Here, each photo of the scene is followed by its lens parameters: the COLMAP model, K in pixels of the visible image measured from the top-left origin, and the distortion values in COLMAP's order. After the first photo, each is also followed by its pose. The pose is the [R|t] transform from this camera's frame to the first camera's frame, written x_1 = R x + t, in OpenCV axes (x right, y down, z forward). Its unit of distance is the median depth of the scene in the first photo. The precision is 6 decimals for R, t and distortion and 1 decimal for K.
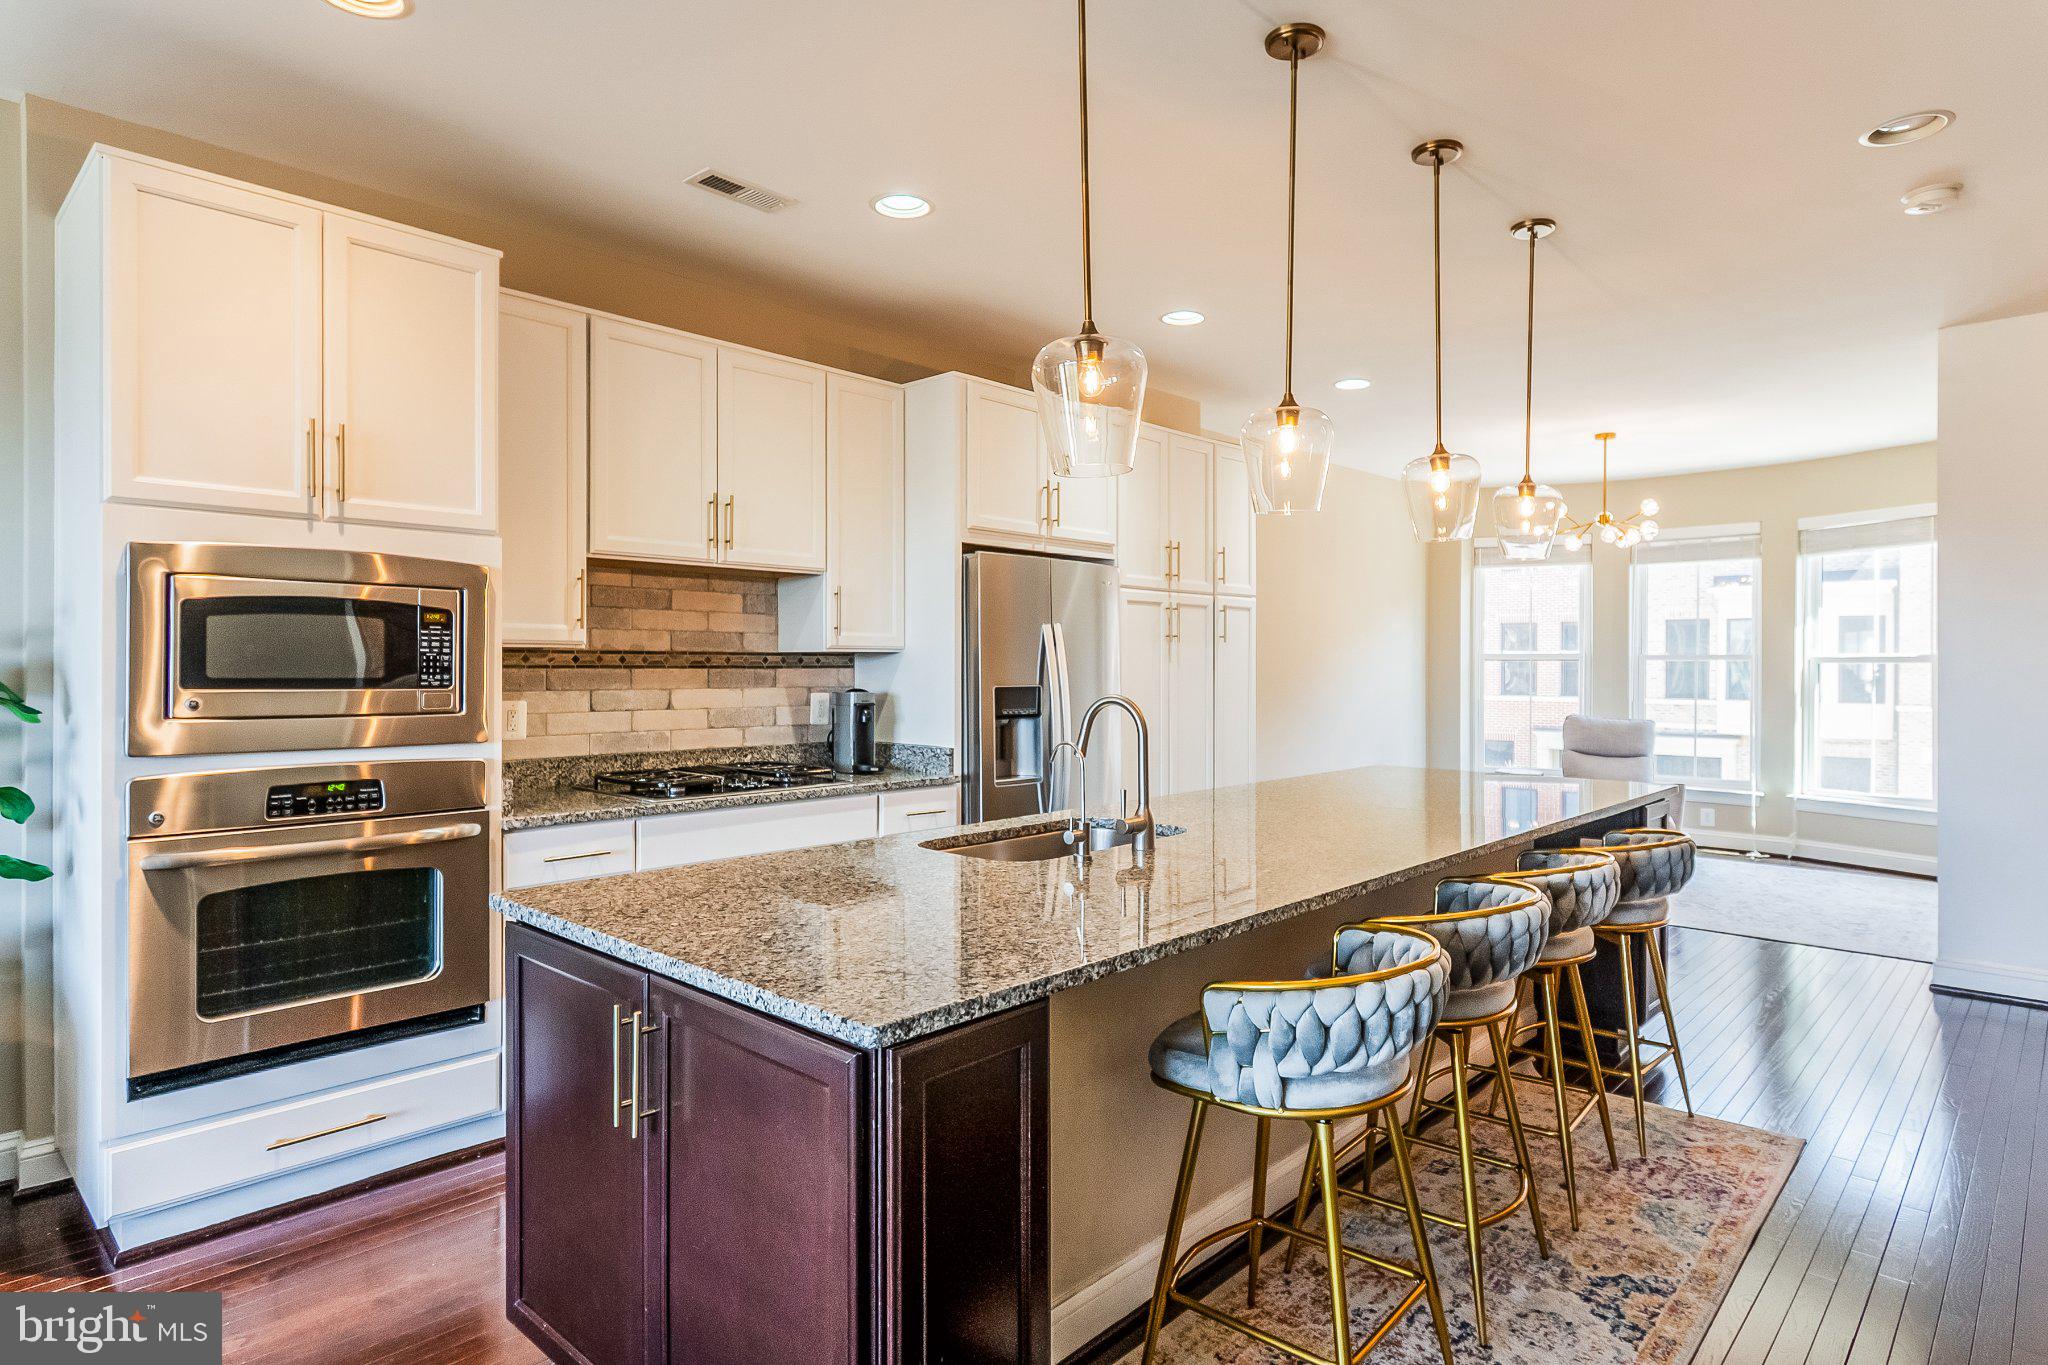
lens RADIAL K [[1130.8, 0, 1026.0], [0, 1130.8, 670.0], [0, 0, 1]] dist [0.000299, -0.000331]
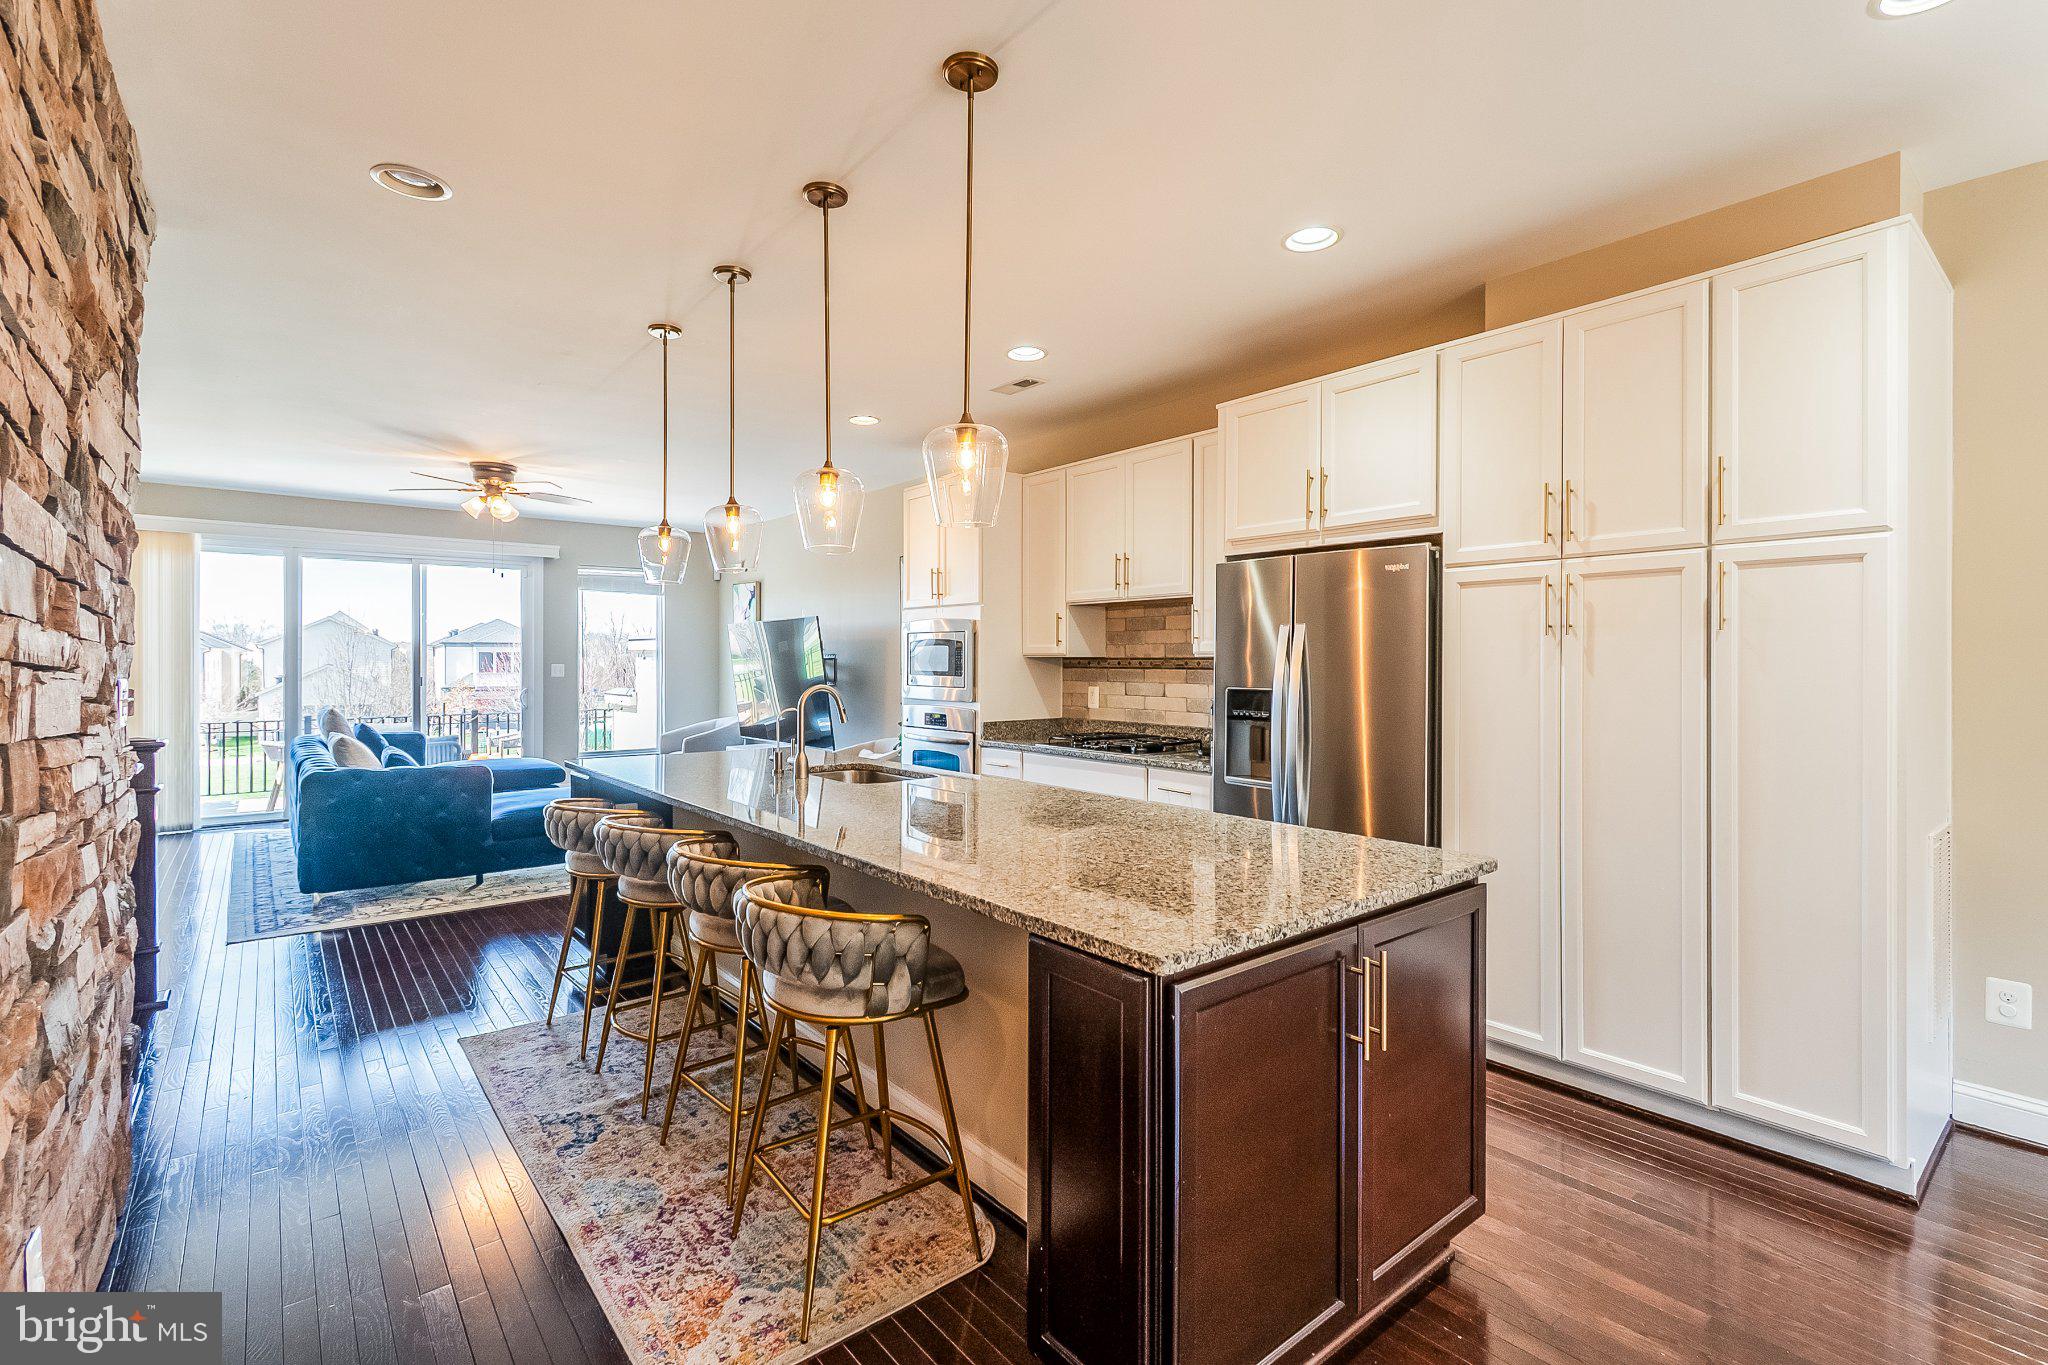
lens RADIAL K [[926.3, 0, 1026.3], [0, 926.3, 667.0], [0, 0, 1]] dist [-0.002400, -0.001924]
pose [[-0.132918, 0.000591, -0.991127, 0.947814], [-0.008035, 0.999966, 0.001674, -0.005311], [0.991094, 0.008186, -0.132909, 1.021602]]
